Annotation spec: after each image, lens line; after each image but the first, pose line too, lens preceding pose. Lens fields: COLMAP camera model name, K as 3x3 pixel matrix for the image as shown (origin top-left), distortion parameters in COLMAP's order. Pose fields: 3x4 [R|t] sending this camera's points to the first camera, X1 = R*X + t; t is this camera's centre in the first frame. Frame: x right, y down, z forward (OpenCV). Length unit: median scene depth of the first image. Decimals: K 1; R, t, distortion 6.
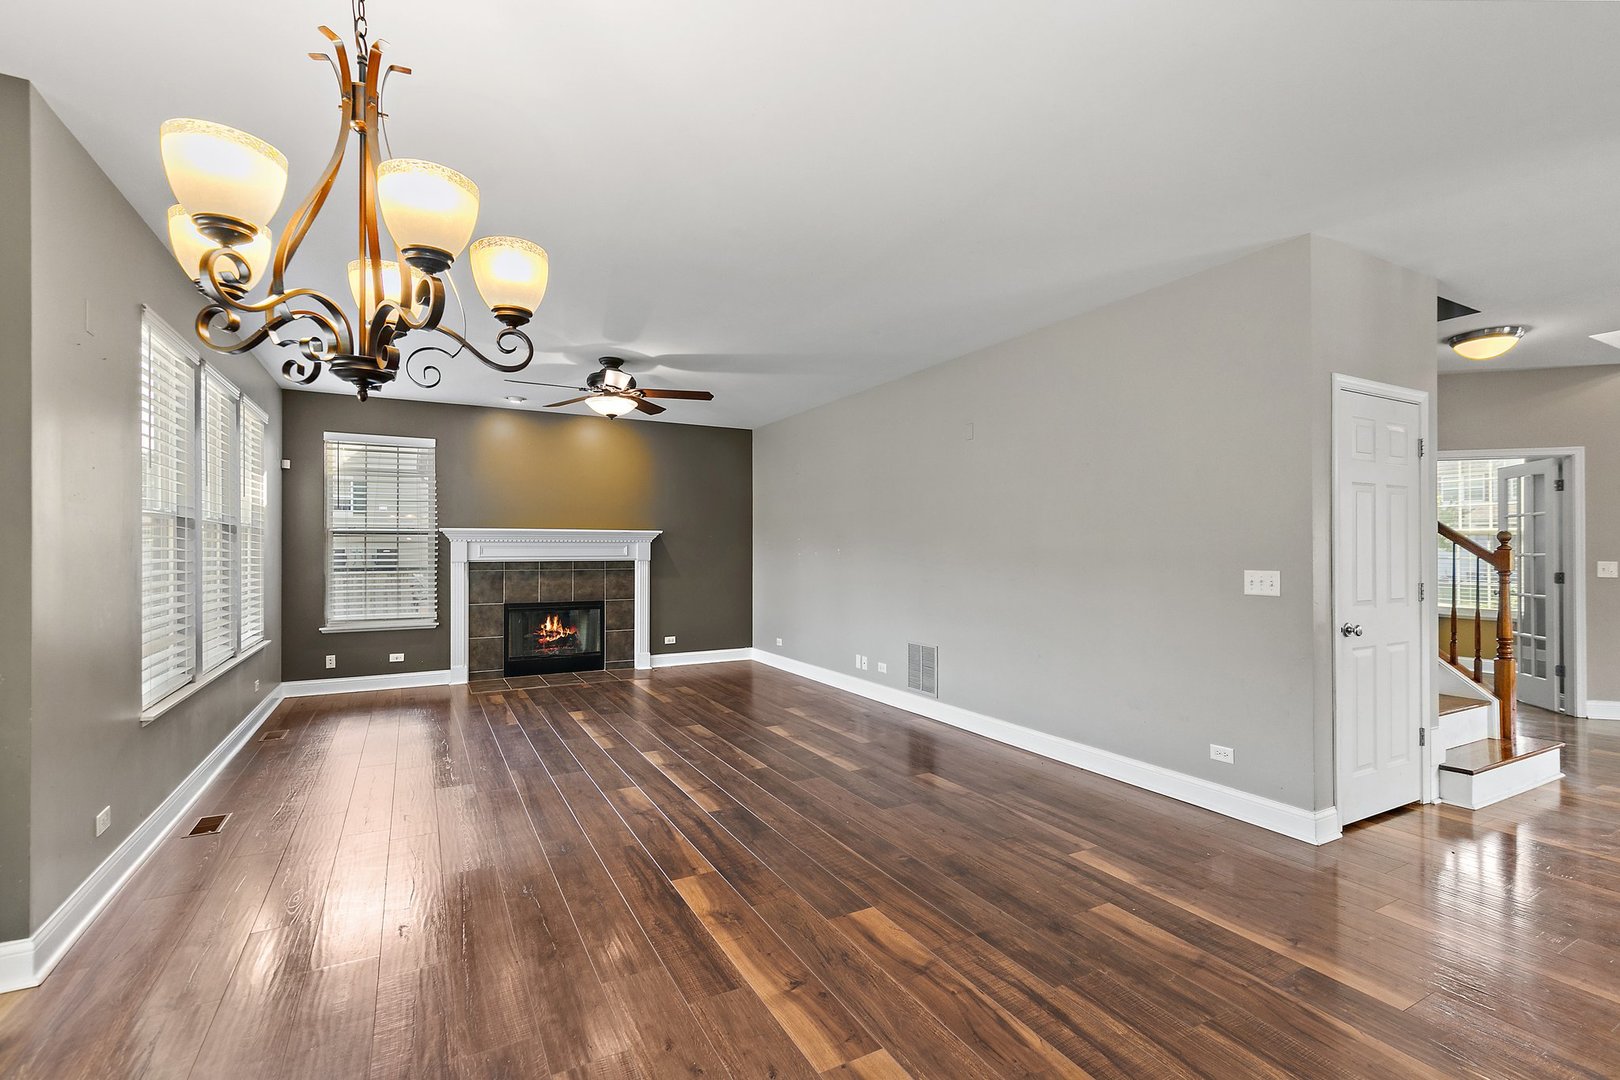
lens RADIAL K [[737.3, 0, 820.0], [0, 737.3, 543.4], [0, 0, 1]] dist [0.007196, -0.002696]
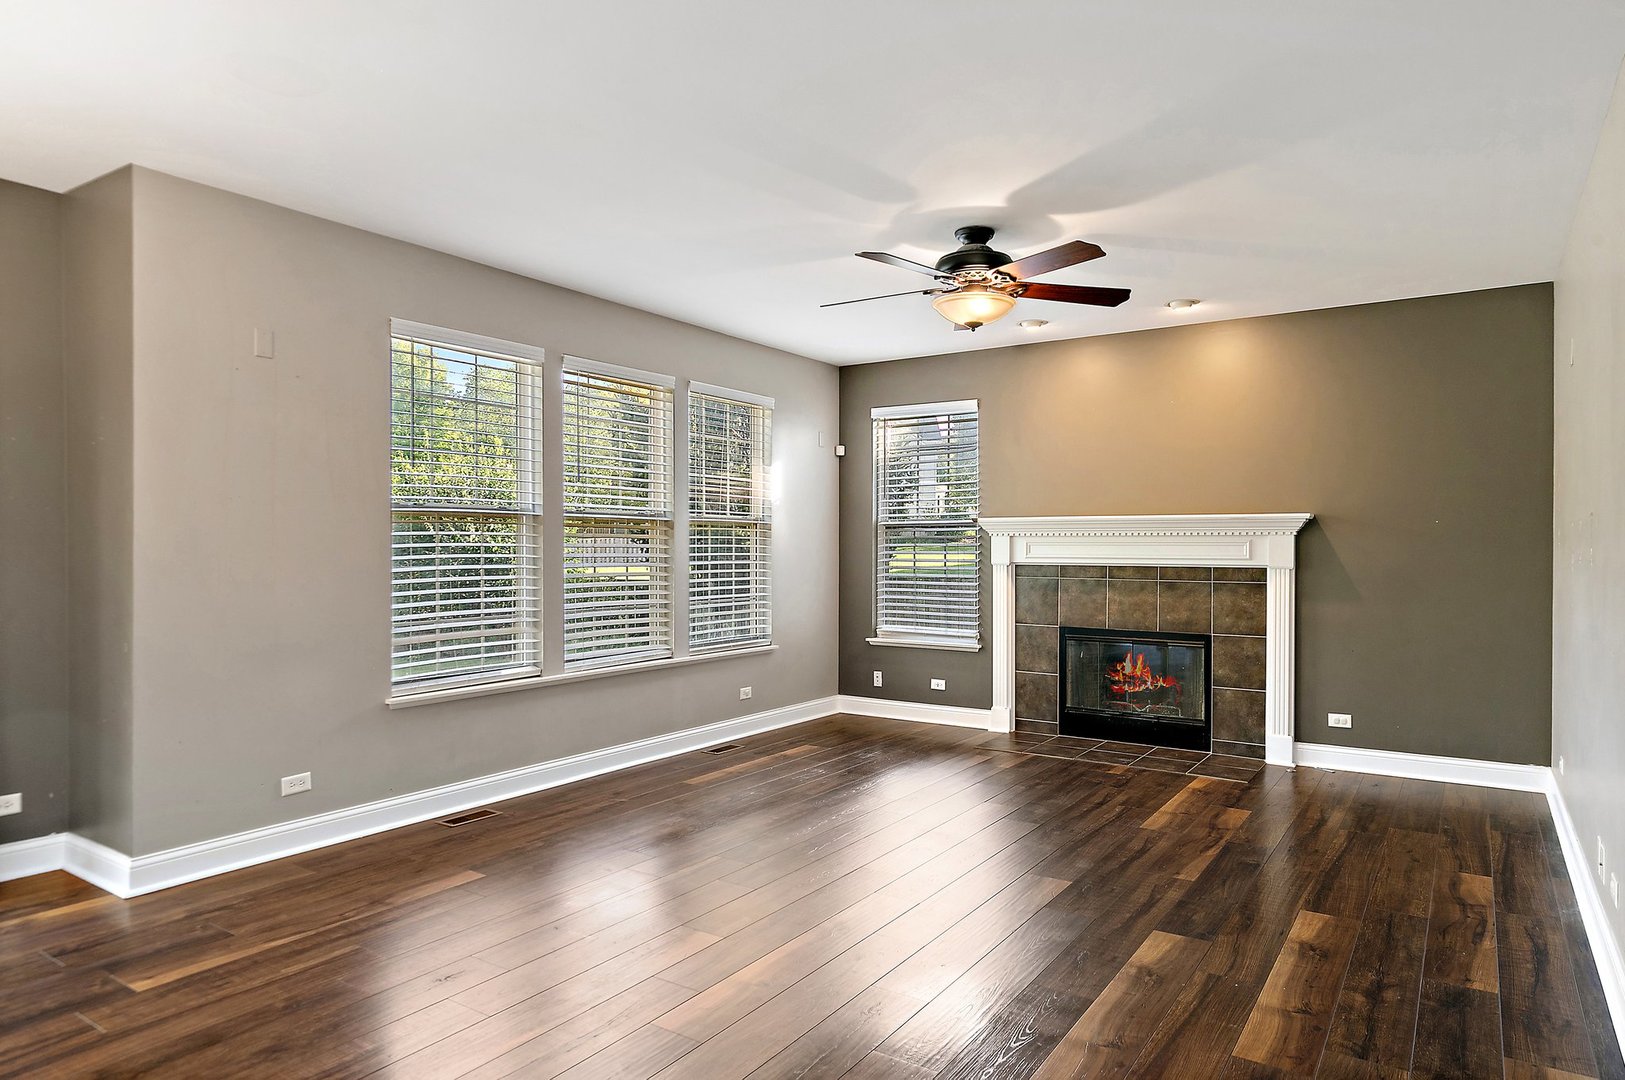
lens RADIAL K [[977.8, 0, 815.1], [0, 977.8, 543.9], [0, 0, 1]] dist [0.001644, -0.000147]
pose [[0.446396, -0.001062, -0.894835, 0.271071], [0.004387, 0.999990, 0.001002, 0.003172], [0.894825, -0.004373, 0.446396, 0.381791]]
